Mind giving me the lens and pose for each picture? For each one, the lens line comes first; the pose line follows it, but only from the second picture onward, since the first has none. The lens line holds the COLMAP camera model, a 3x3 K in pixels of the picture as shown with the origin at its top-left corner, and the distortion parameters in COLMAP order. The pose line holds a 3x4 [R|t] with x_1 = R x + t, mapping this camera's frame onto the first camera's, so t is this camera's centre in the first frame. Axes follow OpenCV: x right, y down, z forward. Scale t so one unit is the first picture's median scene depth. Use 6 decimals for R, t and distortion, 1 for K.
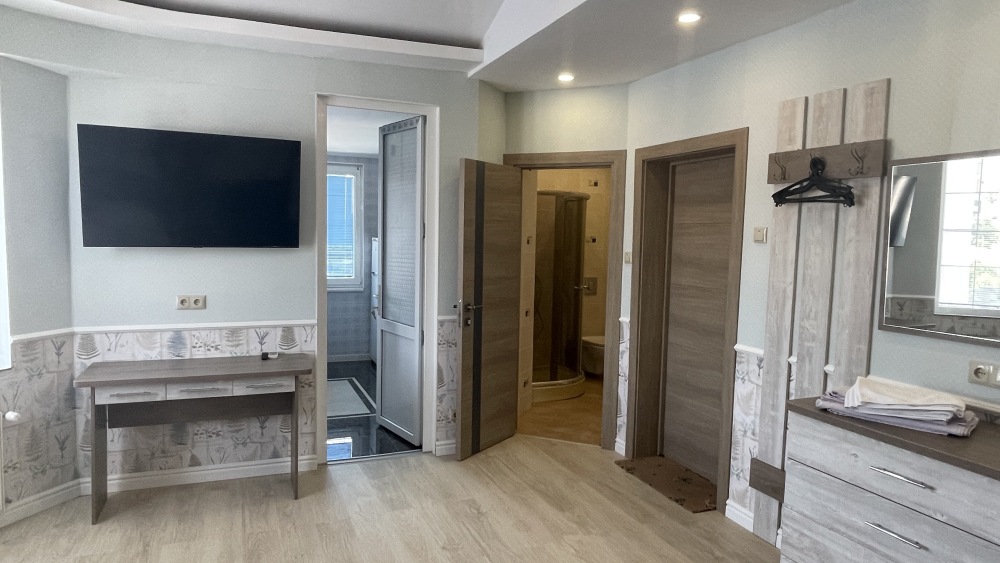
lens RADIAL K [[625.8, 0, 500.6], [0, 625.8, 281.8], [0, 0, 1]] dist [-0.006065, -0.003102]
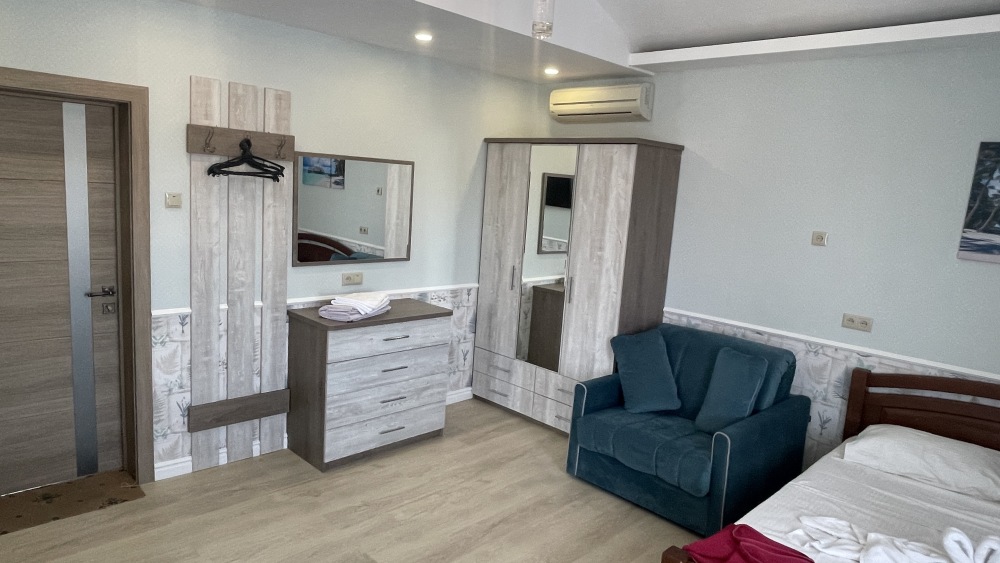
lens RADIAL K [[625.8, 0, 494.2], [0, 625.8, 282.6], [0, 0, 1]] dist [-0.006065, -0.003102]
pose [[-0.365232, -0.185638, 0.912219, -0.726339], [0.001536, 0.979794, 0.200004, -0.143745], [-0.930915, 0.074449, -0.357567, 0.865830]]
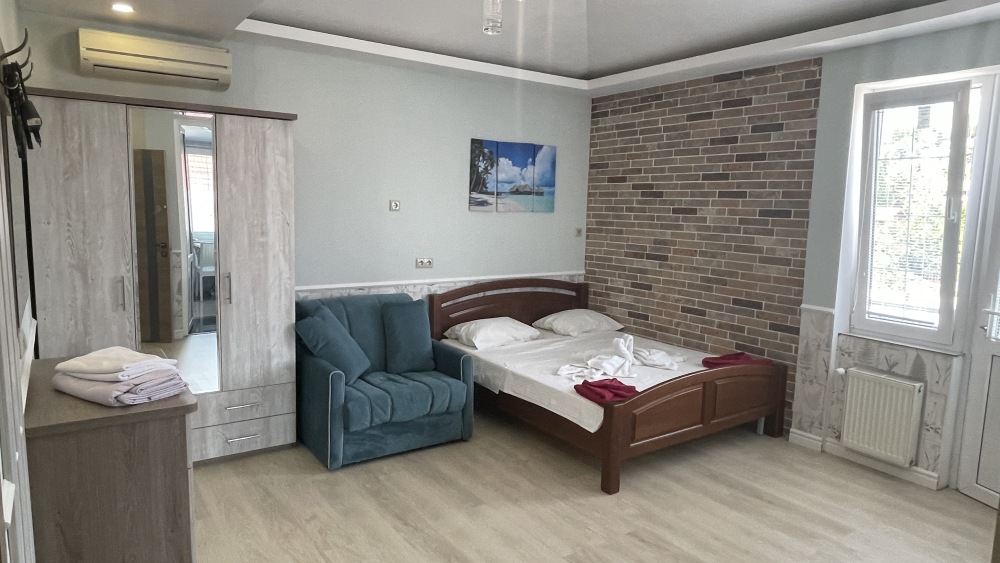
lens RADIAL K [[625.8, 0, 489.9], [0, 625.8, 280.4], [0, 0, 1]] dist [-0.006065, -0.003102]
pose [[-0.976132, -0.016530, -0.216549, 0.144053], [-0.059237, 0.979557, 0.192248, -0.120495], [0.208944, 0.200487, -0.957156, 1.370533]]
